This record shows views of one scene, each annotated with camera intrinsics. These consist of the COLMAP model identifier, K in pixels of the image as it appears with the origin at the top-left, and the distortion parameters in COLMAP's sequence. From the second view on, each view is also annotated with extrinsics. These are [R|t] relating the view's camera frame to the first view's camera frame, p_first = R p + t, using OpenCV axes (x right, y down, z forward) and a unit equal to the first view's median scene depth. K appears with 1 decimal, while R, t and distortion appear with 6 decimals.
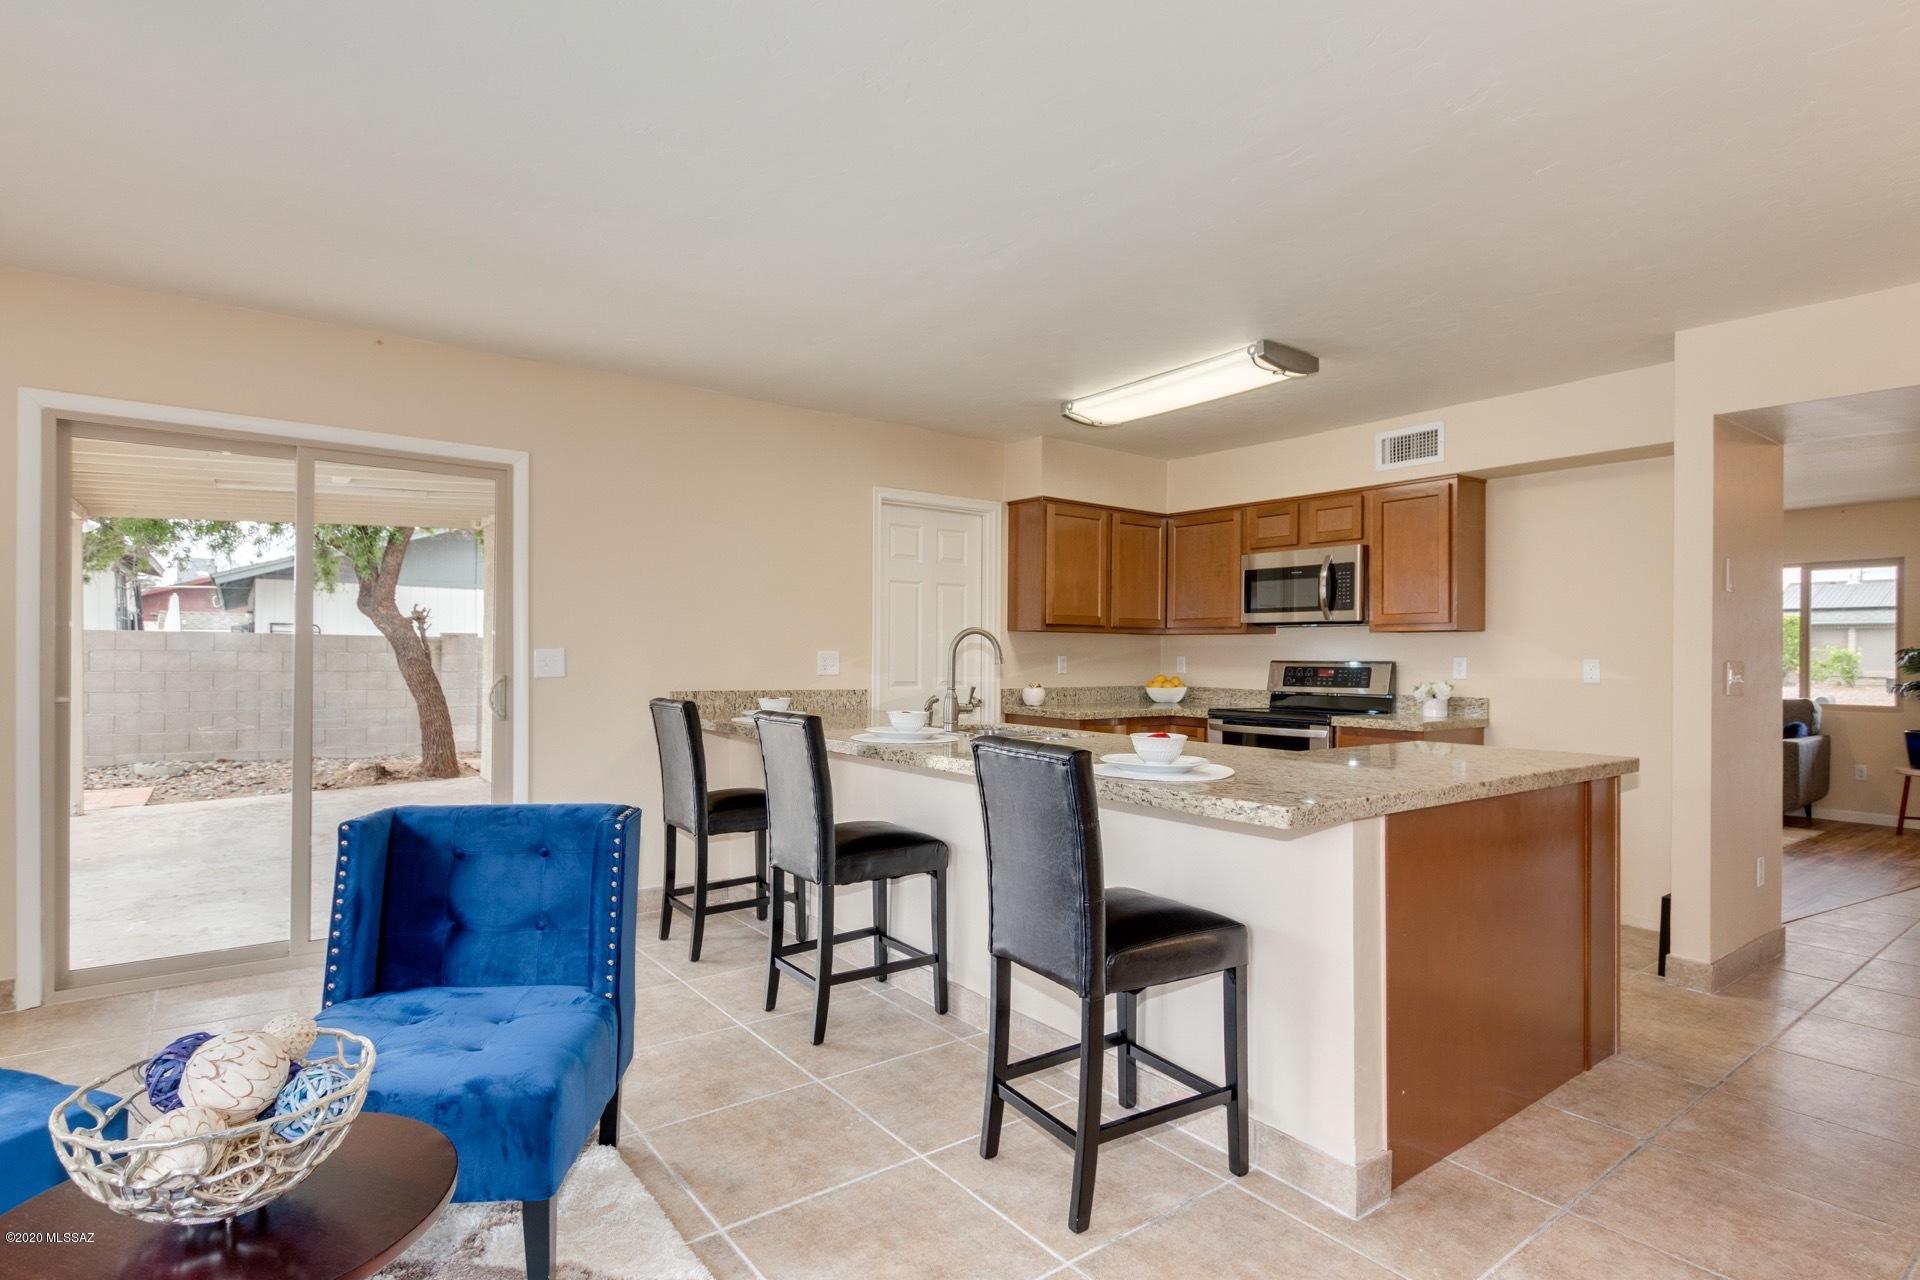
lens RADIAL K [[967.4, 0, 960.0], [0, 967.4, 640.0], [0, 0, 1]] dist [-0.001458, -0.000654]
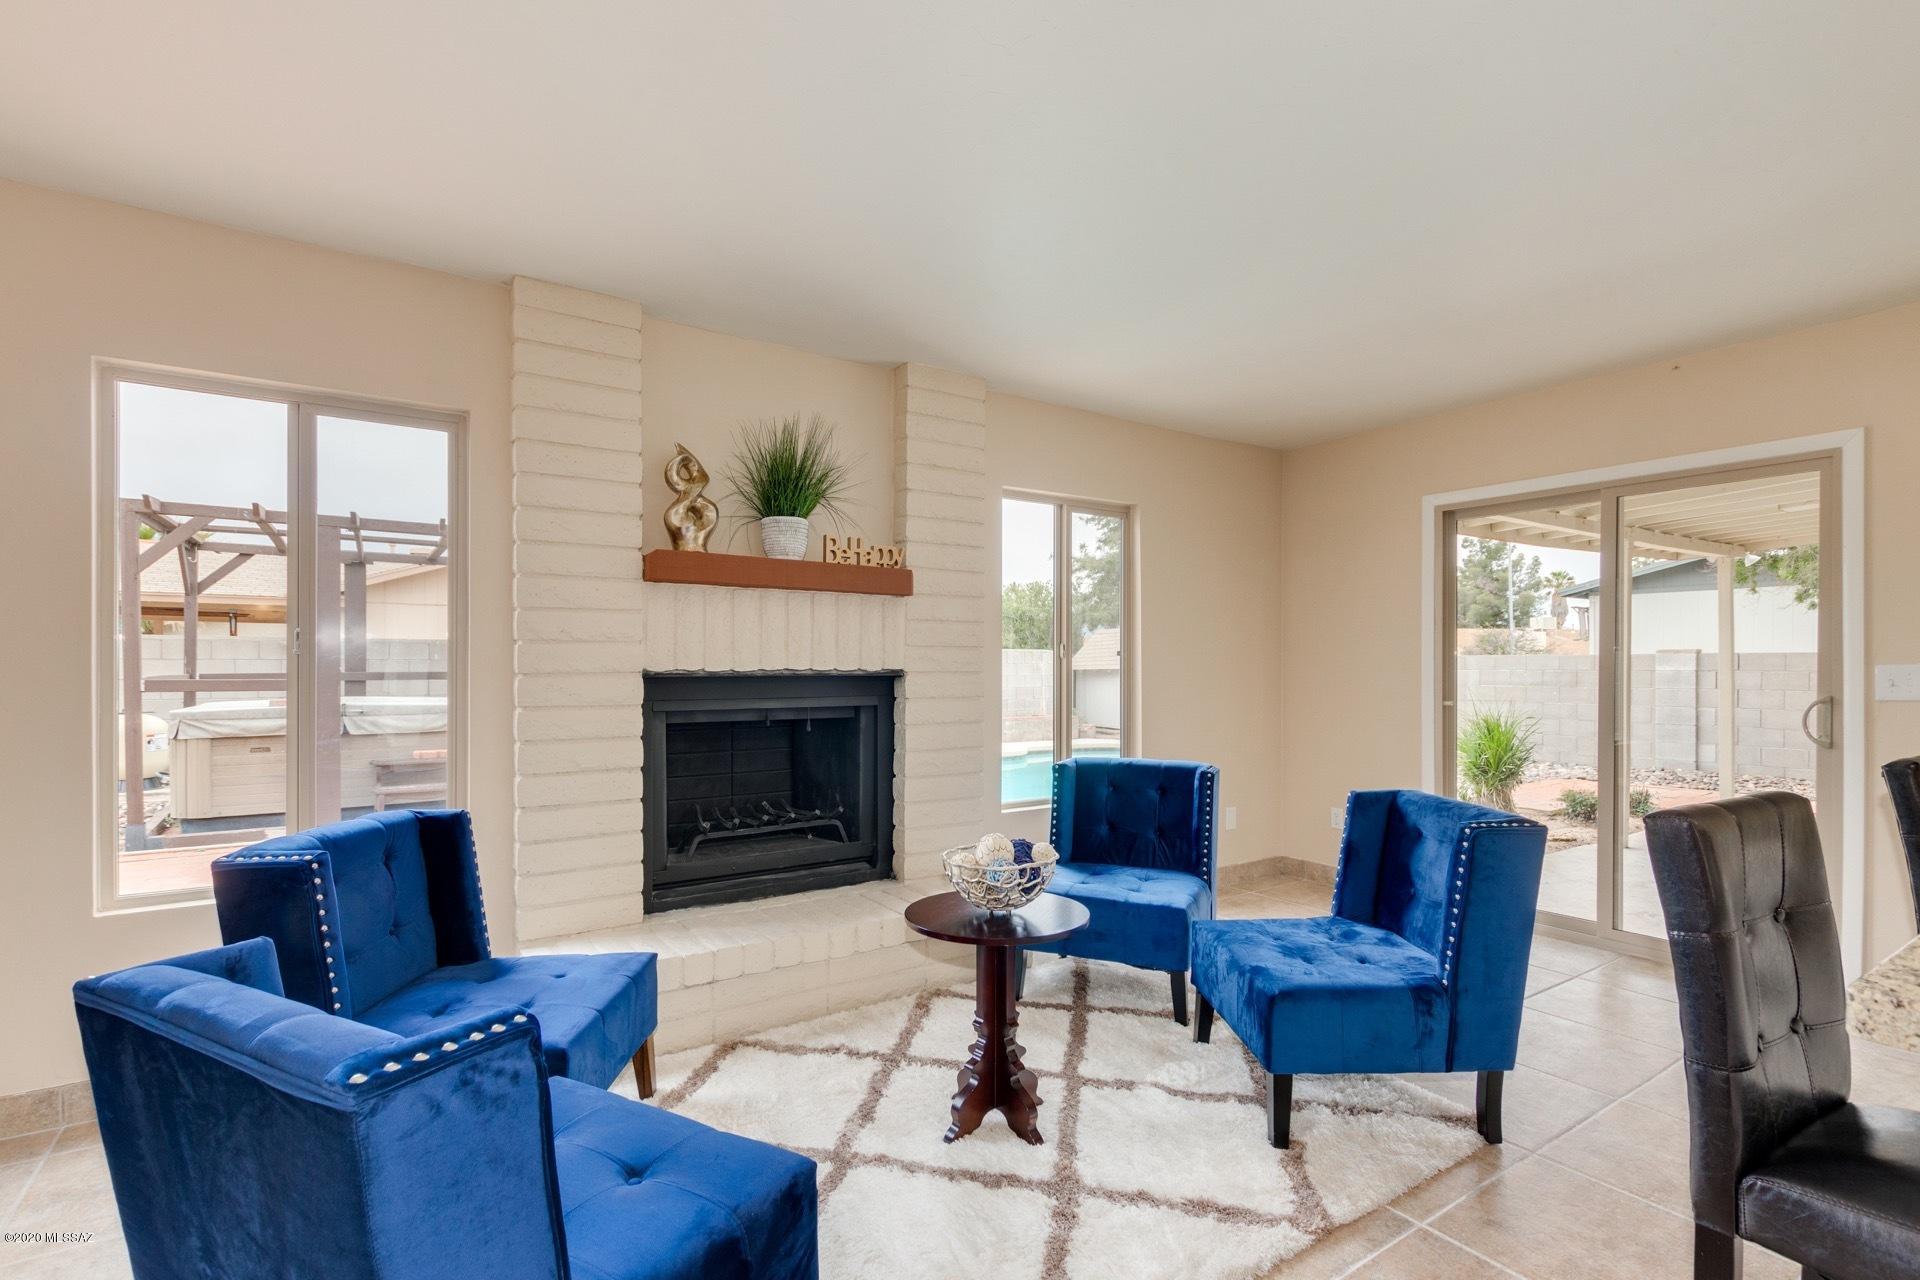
lens RADIAL K [[887.8, 0, 962.7], [0, 887.8, 659.9], [0, 0, 1]] dist [0.001118, -0.000046]
pose [[-0.060439, -0.016191, -0.998041, 0.370737], [0.012698, 0.999775, -0.016988, 0.008304], [0.998091, -0.013699, -0.060220, 0.288228]]
